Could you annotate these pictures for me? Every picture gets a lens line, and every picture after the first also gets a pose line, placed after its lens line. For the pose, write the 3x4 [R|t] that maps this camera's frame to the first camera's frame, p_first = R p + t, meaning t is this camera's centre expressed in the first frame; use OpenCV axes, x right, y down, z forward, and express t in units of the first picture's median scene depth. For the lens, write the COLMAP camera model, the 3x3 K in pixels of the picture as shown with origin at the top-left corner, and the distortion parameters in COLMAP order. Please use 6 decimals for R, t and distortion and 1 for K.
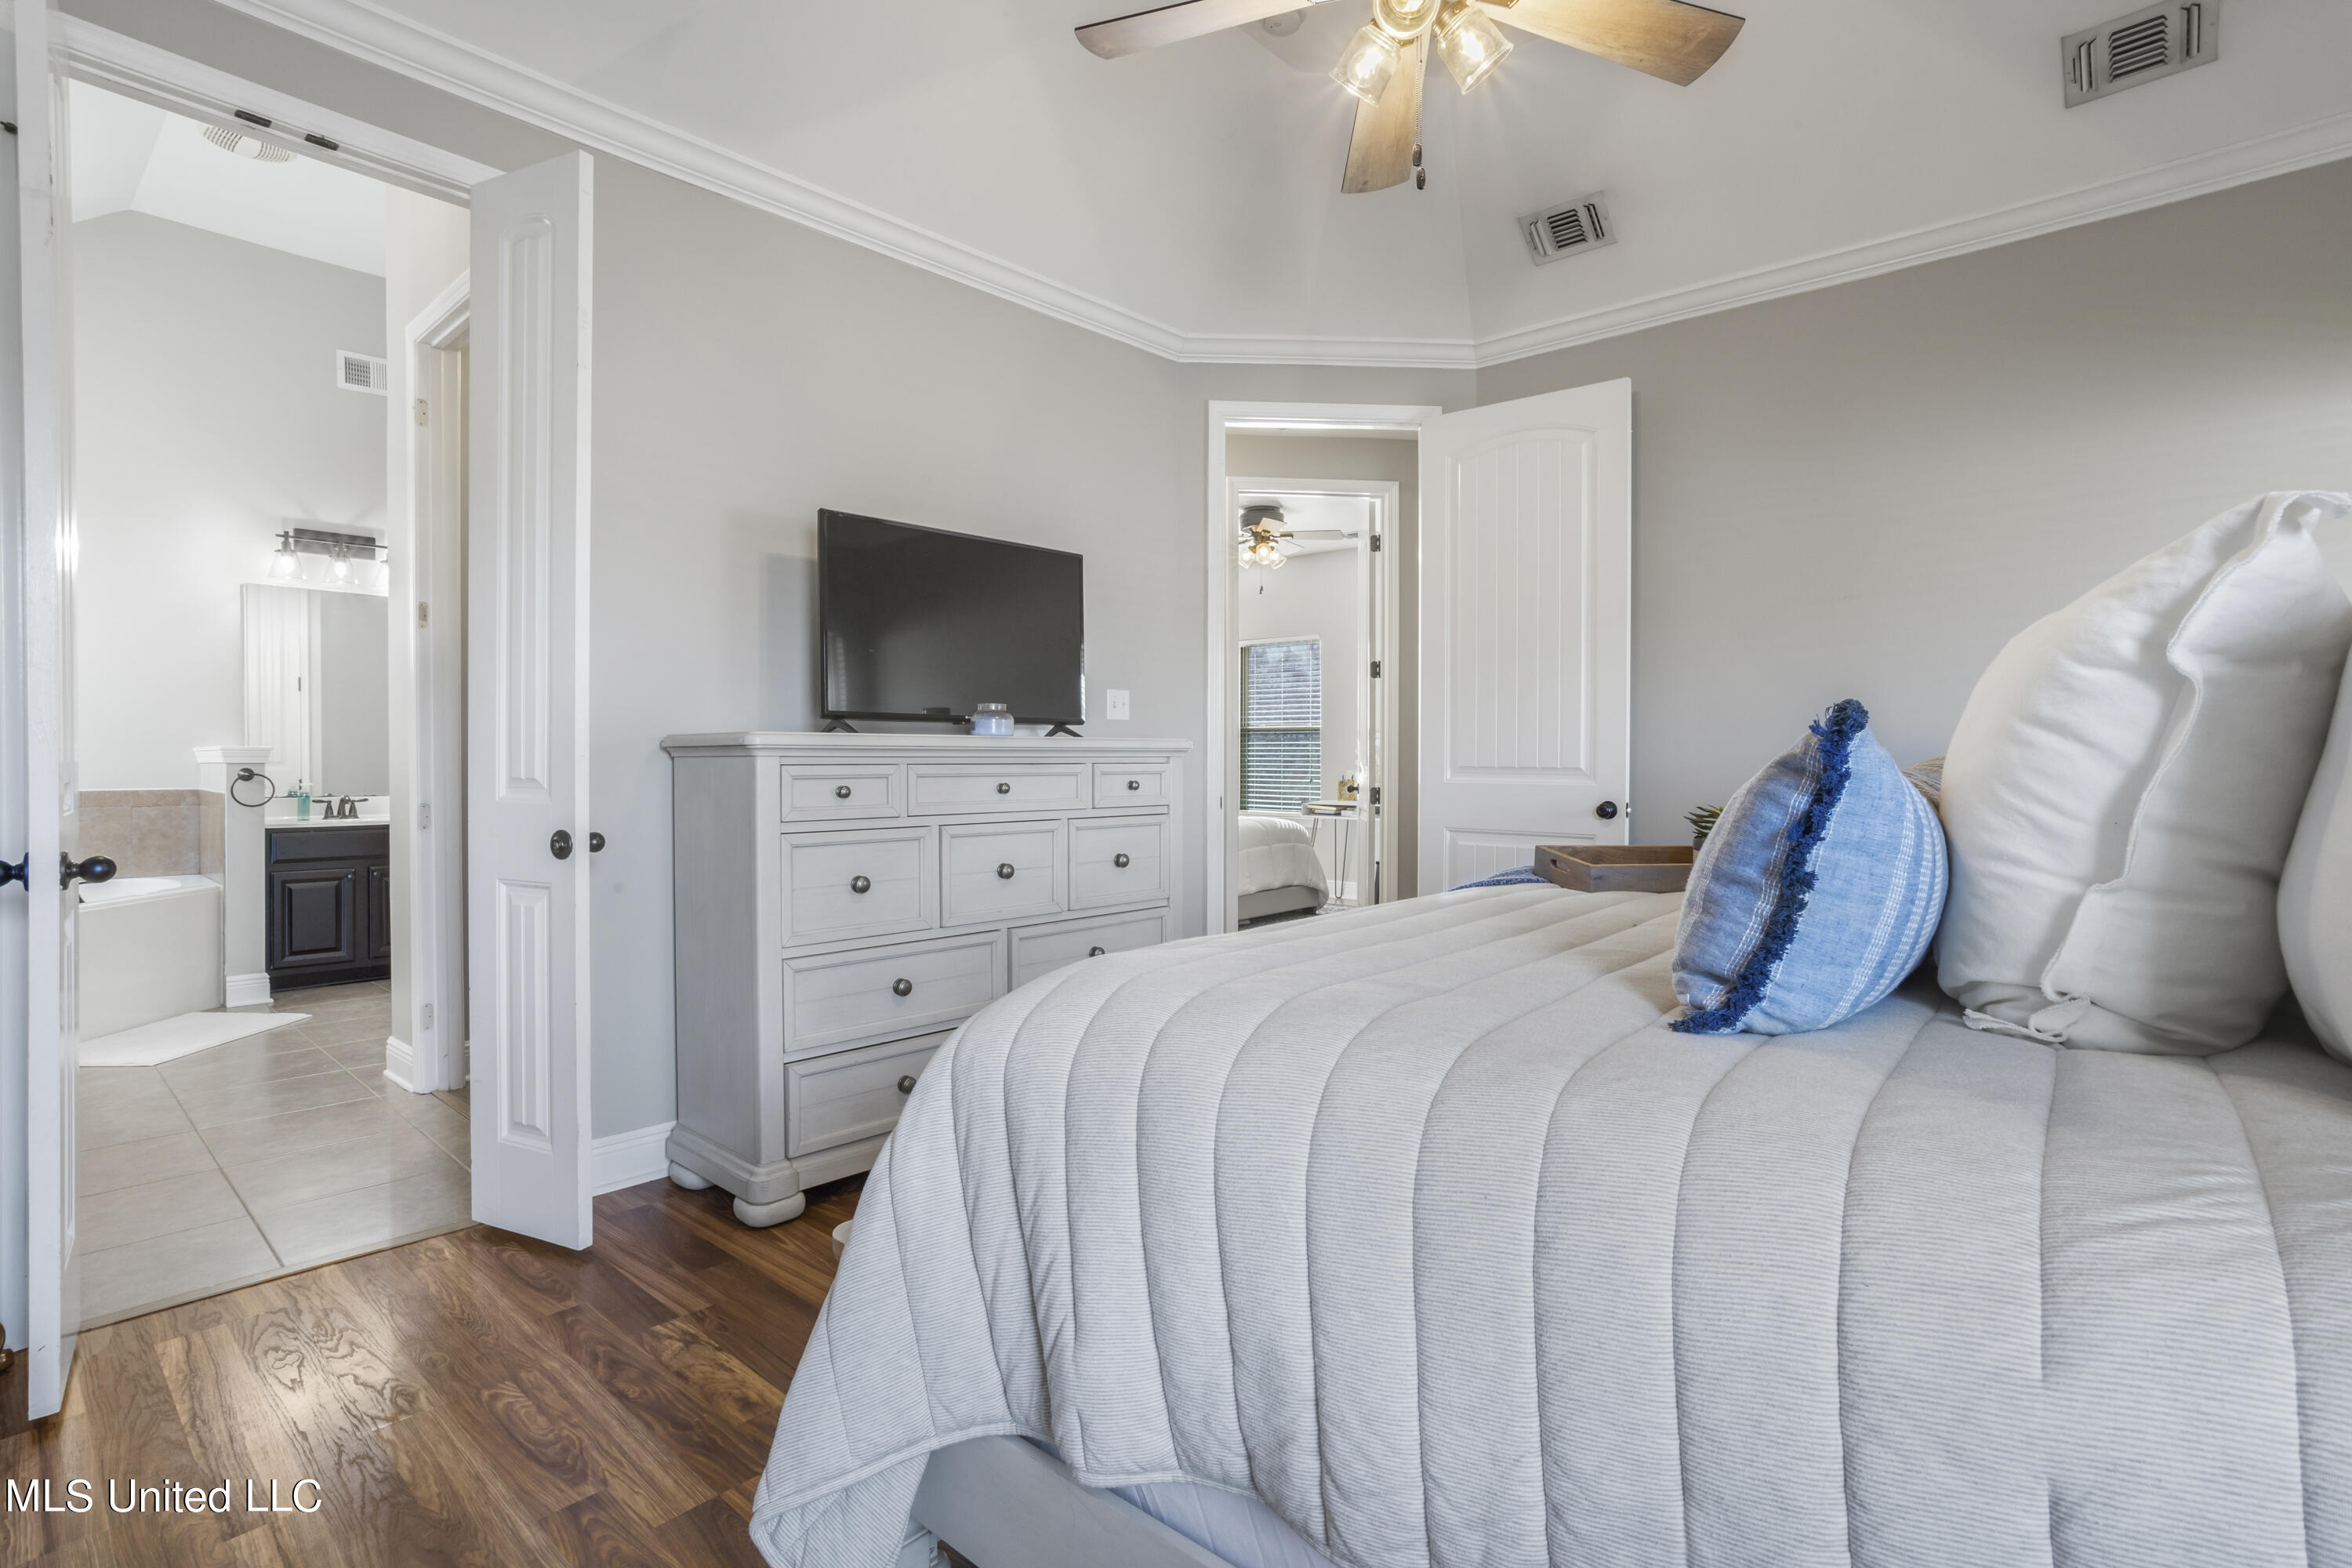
lens RADIAL K [[1107.9, 0, 1179.5], [0, 1107.9, 775.3], [0, 0, 1]] dist [-0.024338, 0.002509]
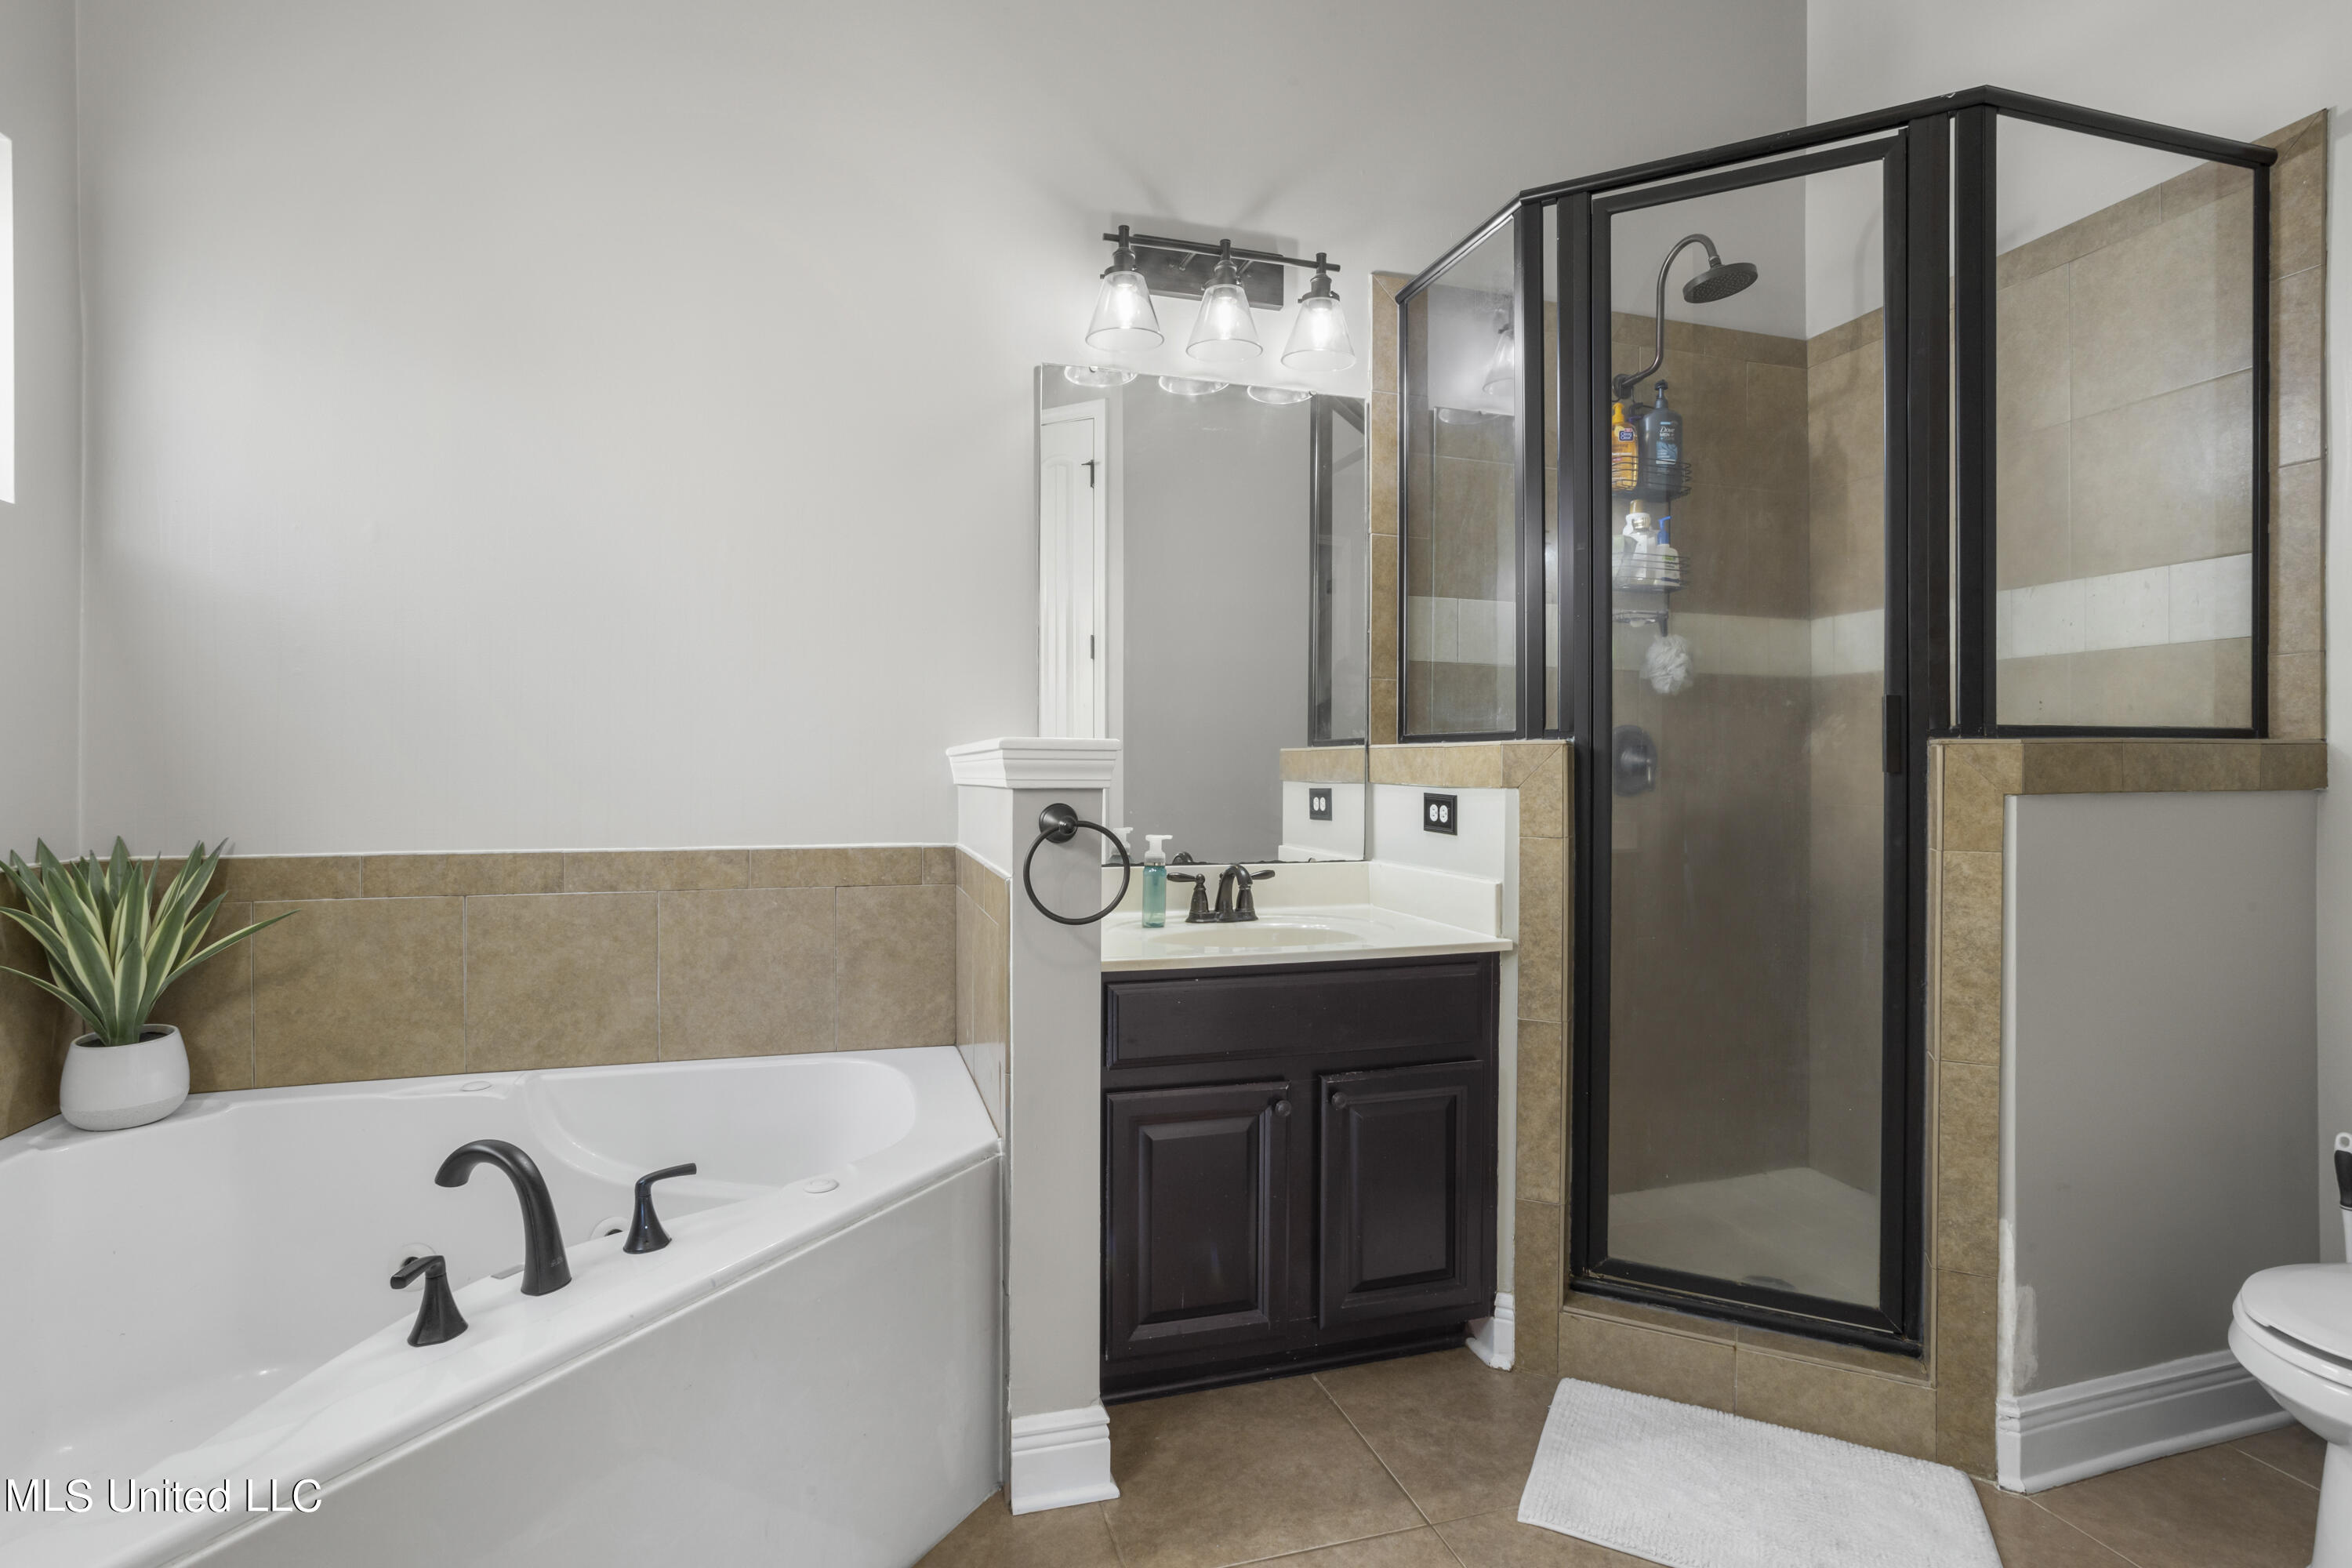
lens RADIAL K [[1107.9, 0, 1157.0], [0, 1107.9, 777.1], [0, 0, 1]] dist [-0.024338, 0.002509]
pose [[0.844407, -0.000554, -0.535701, -0.595937], [-0.003374, 0.999974, -0.006353, -0.011892], [0.535691, 0.007172, 0.844384, 0.668680]]
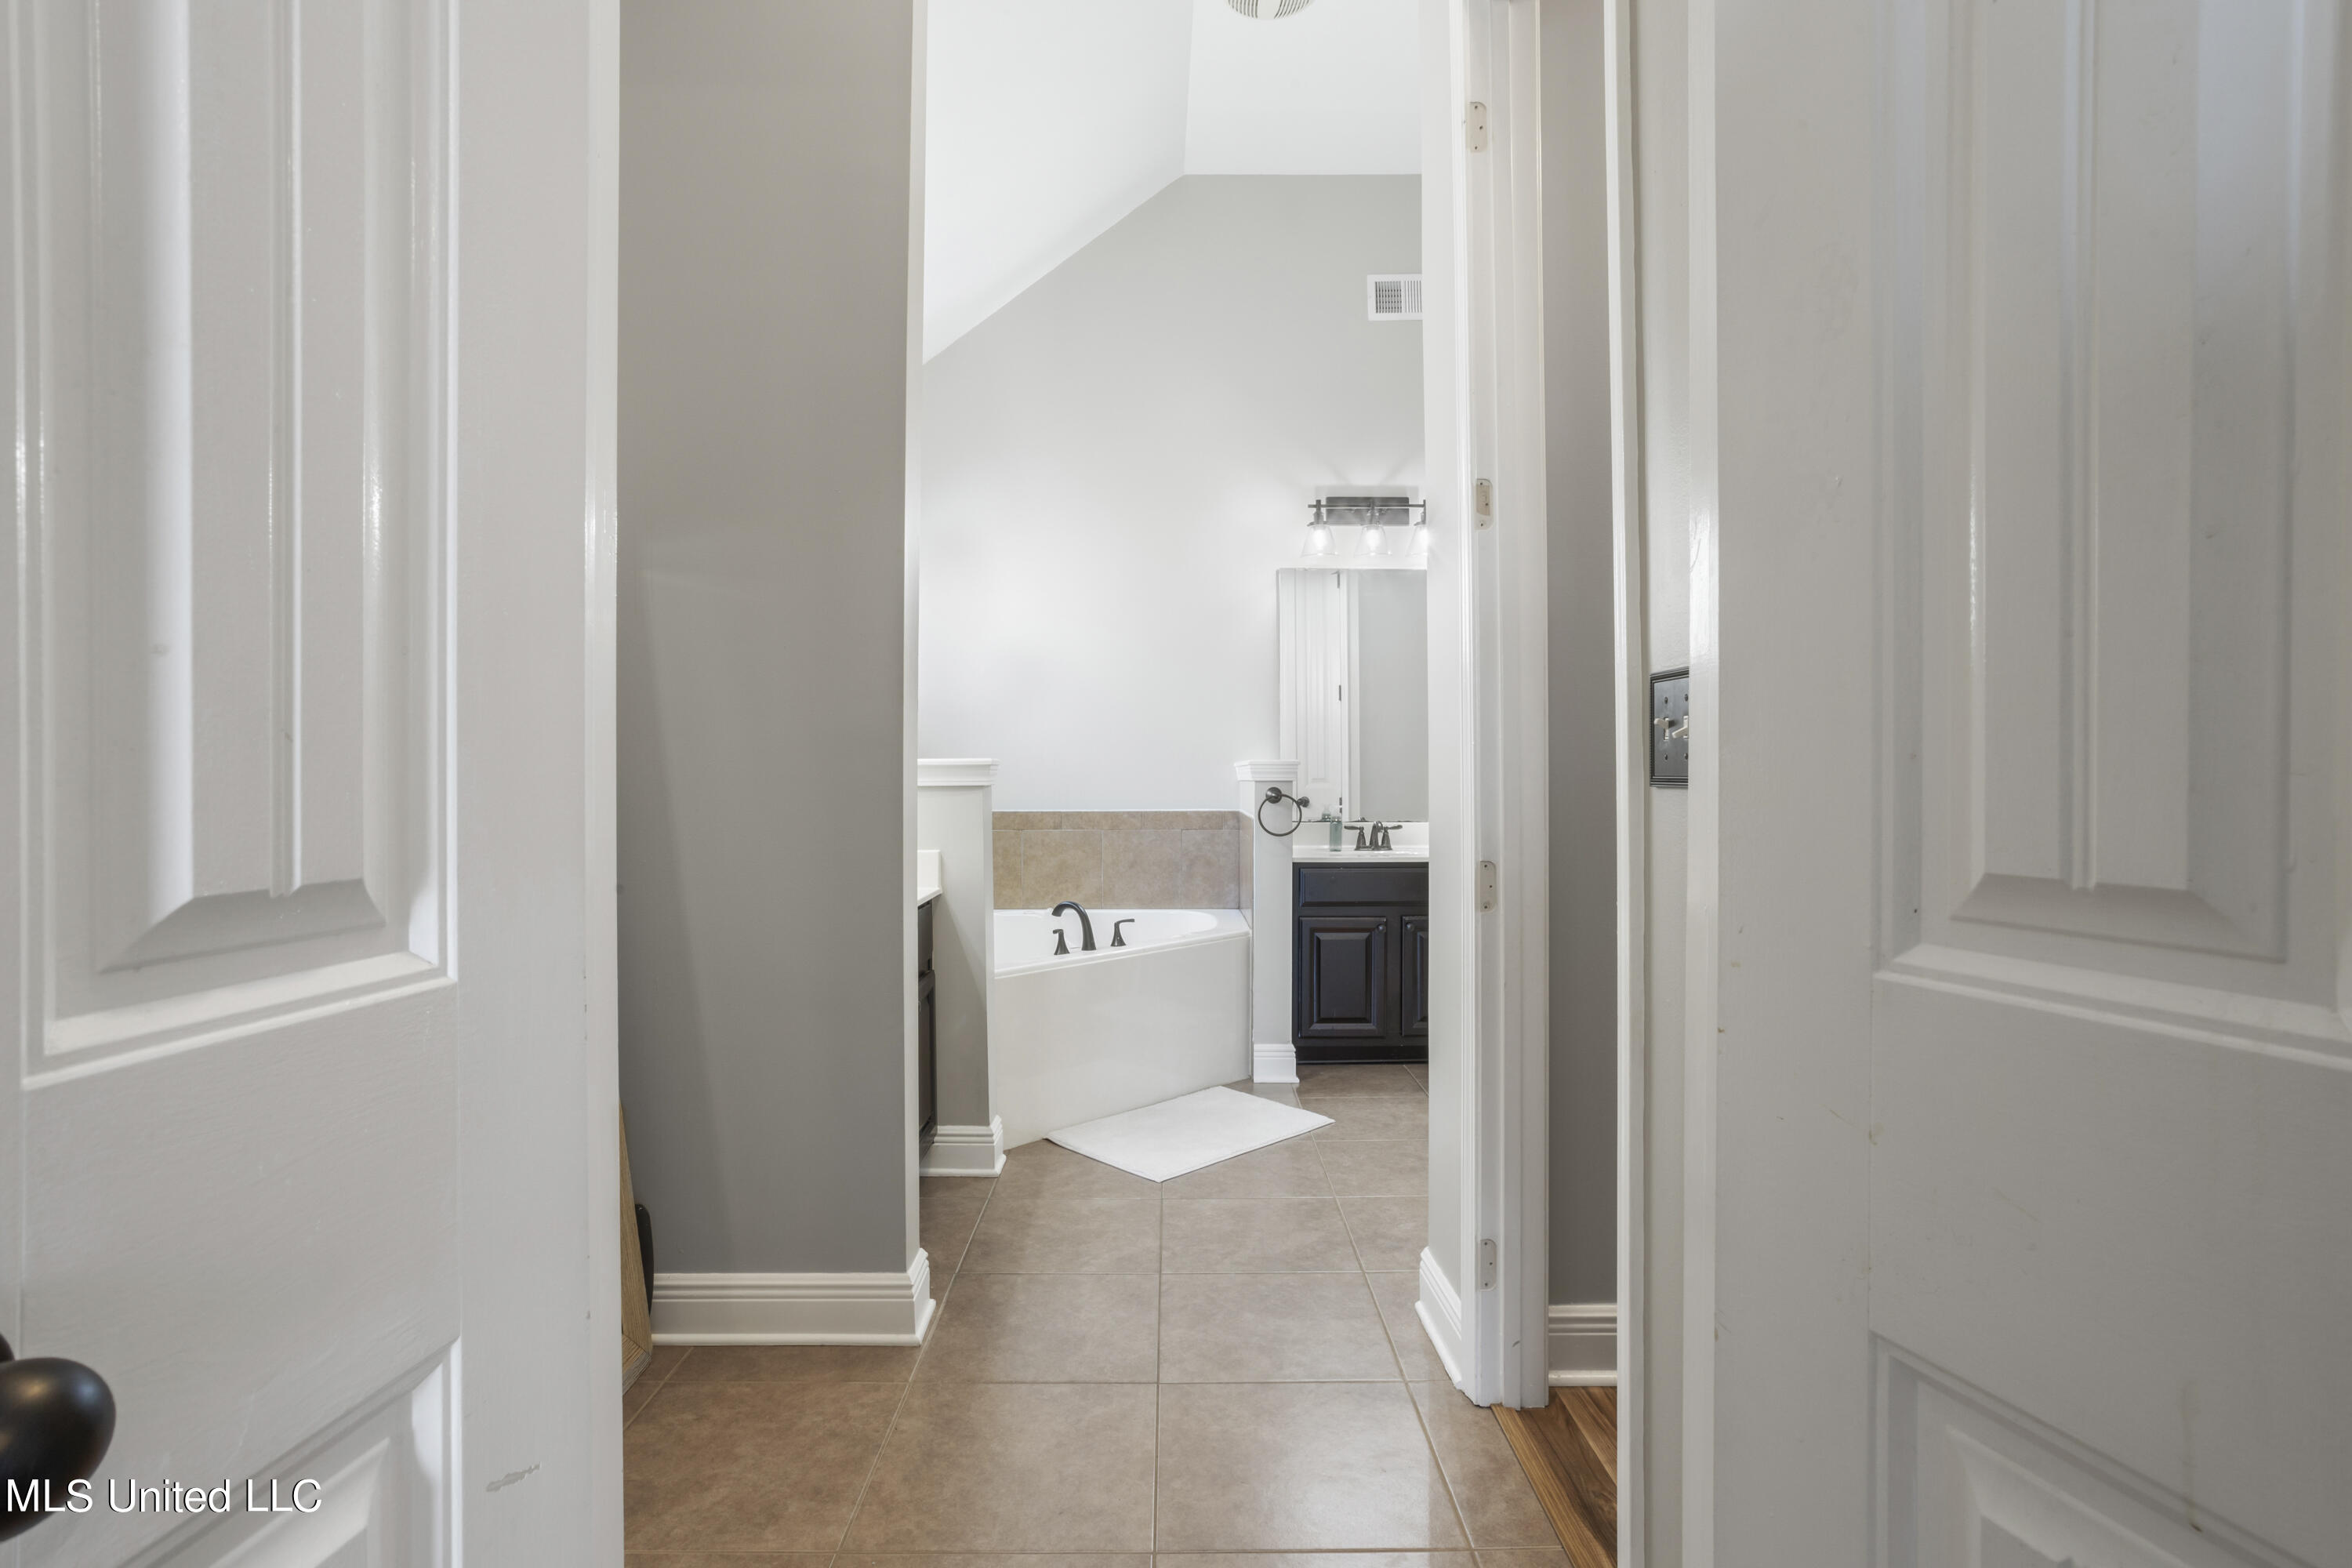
lens RADIAL K [[1107.9, 0, 1158.4], [0, 1107.9, 776.1], [0, 0, 1]] dist [-0.024338, 0.002509]
pose [[0.652617, -0.005628, -0.757667, -0.269915], [-0.002896, 0.999947, -0.009922, -0.006005], [0.757683, 0.008670, 0.652566, 0.369986]]
